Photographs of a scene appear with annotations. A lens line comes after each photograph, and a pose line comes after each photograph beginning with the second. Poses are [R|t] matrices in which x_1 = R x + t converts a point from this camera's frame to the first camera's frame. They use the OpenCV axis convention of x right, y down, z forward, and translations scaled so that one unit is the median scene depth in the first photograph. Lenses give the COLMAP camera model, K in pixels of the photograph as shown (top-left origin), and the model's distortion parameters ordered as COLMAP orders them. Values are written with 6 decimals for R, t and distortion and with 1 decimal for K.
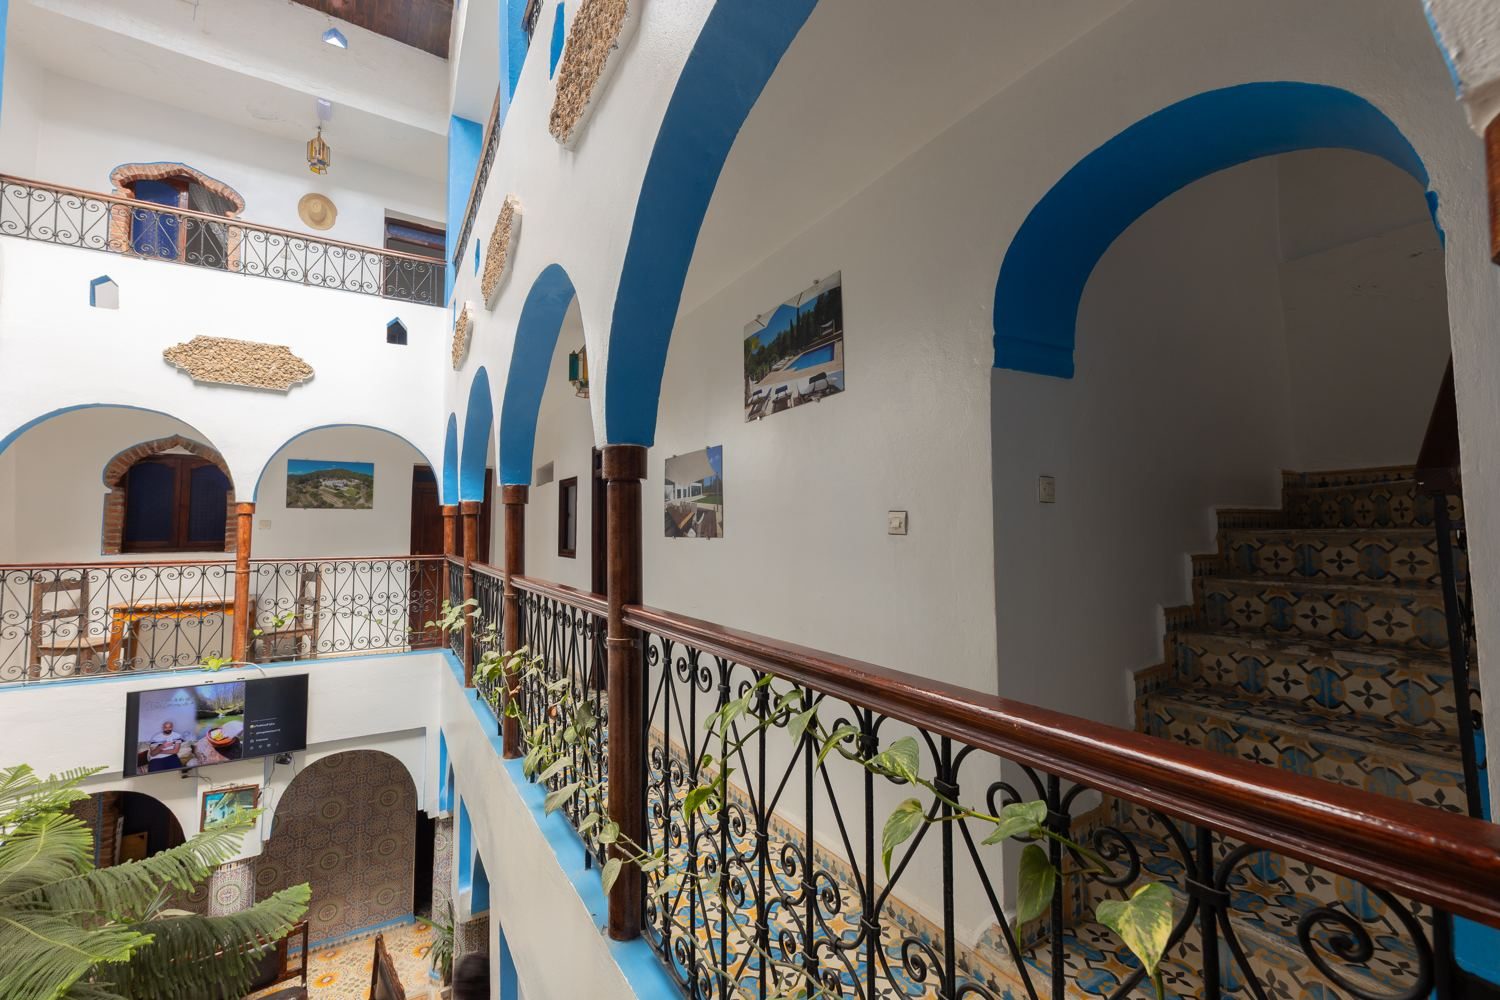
lens RADIAL K [[610.1, 0, 748.7], [0, 610.1, 496.0], [0, 0, 1]] dist [0.009373, -0.003289]
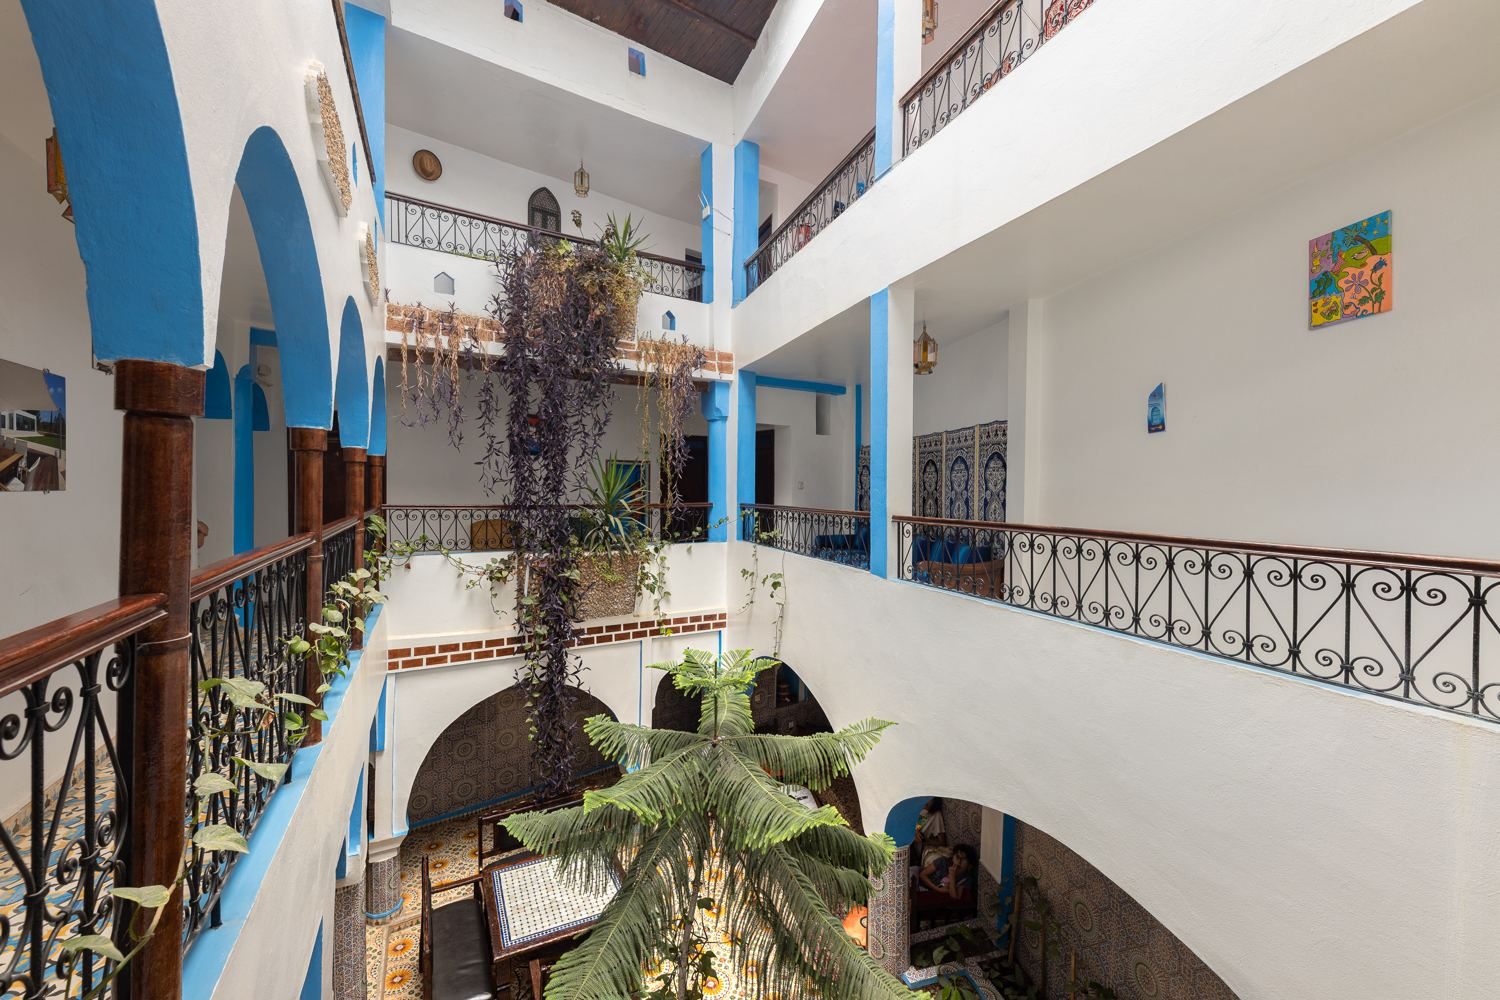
lens RADIAL K [[592.7, 0, 750.0], [0, 592.7, 500.0], [0, 0, 1]] dist [0.004855, 0.000399]
pose [[-0.996812, -0.002152, 0.079763, -0.672920], [-0.005002, 0.999356, -0.035546, 0.068734], [-0.079635, -0.035832, -0.996180, 1.129233]]
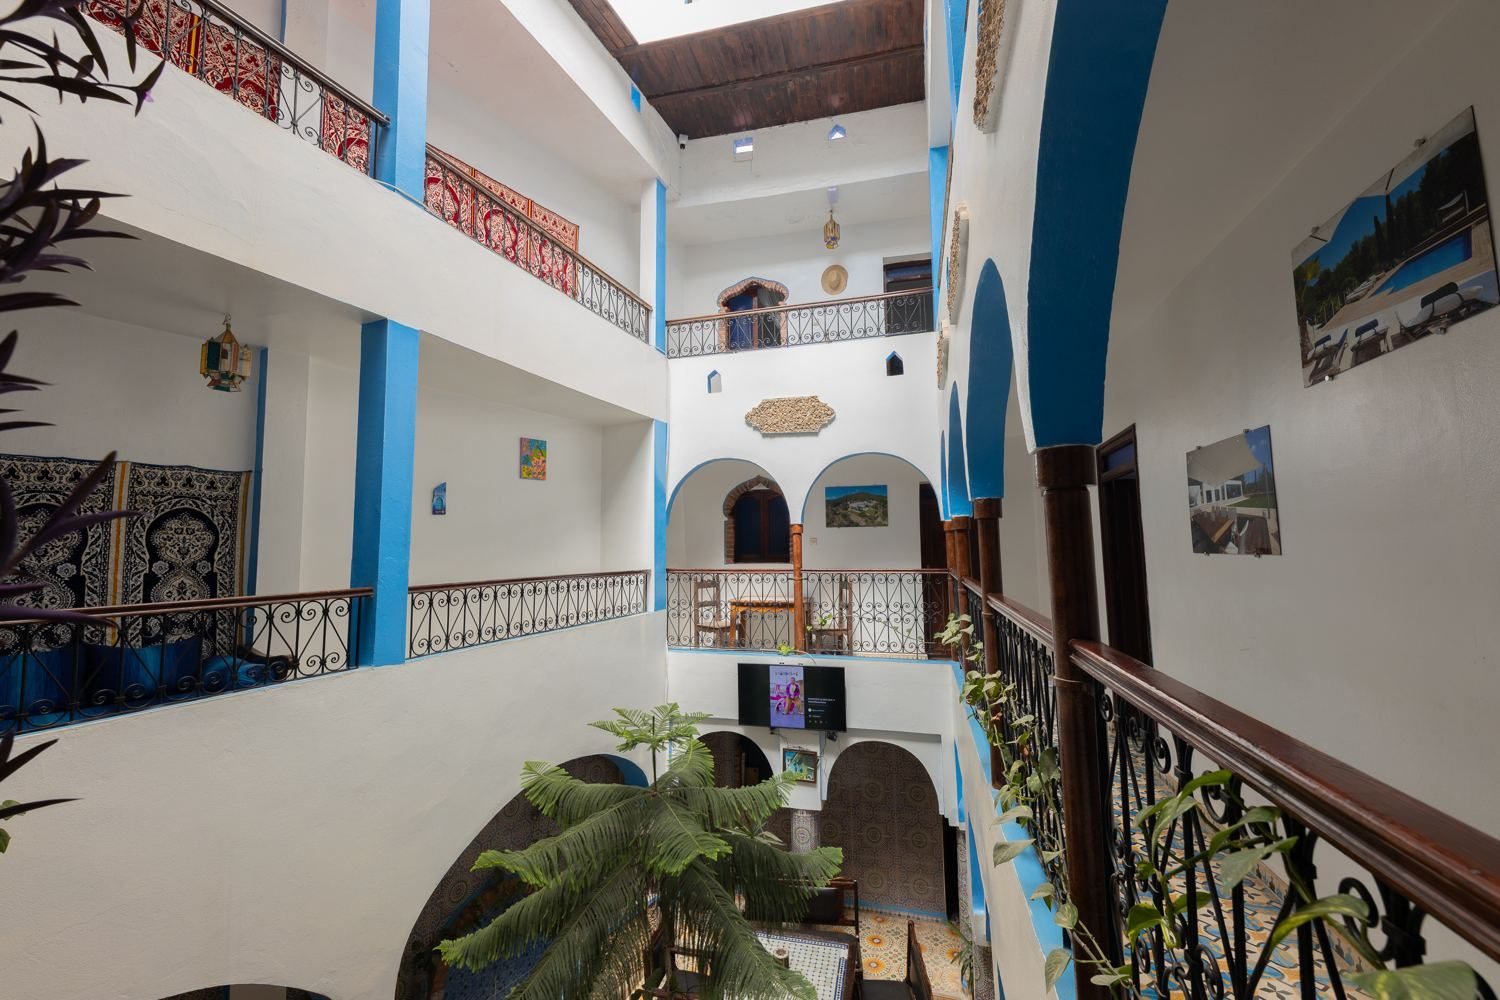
lens RADIAL K [[622.4, 0, 736.5], [0, 622.4, 494.9], [0, 0, 1]] dist [0.001145, -0.003943]
pose [[0.679851, -0.064599, -0.730499, 0.038248], [0.048702, 0.997891, -0.042920, -0.000677], [0.731731, -0.006397, 0.681563, 0.033090]]
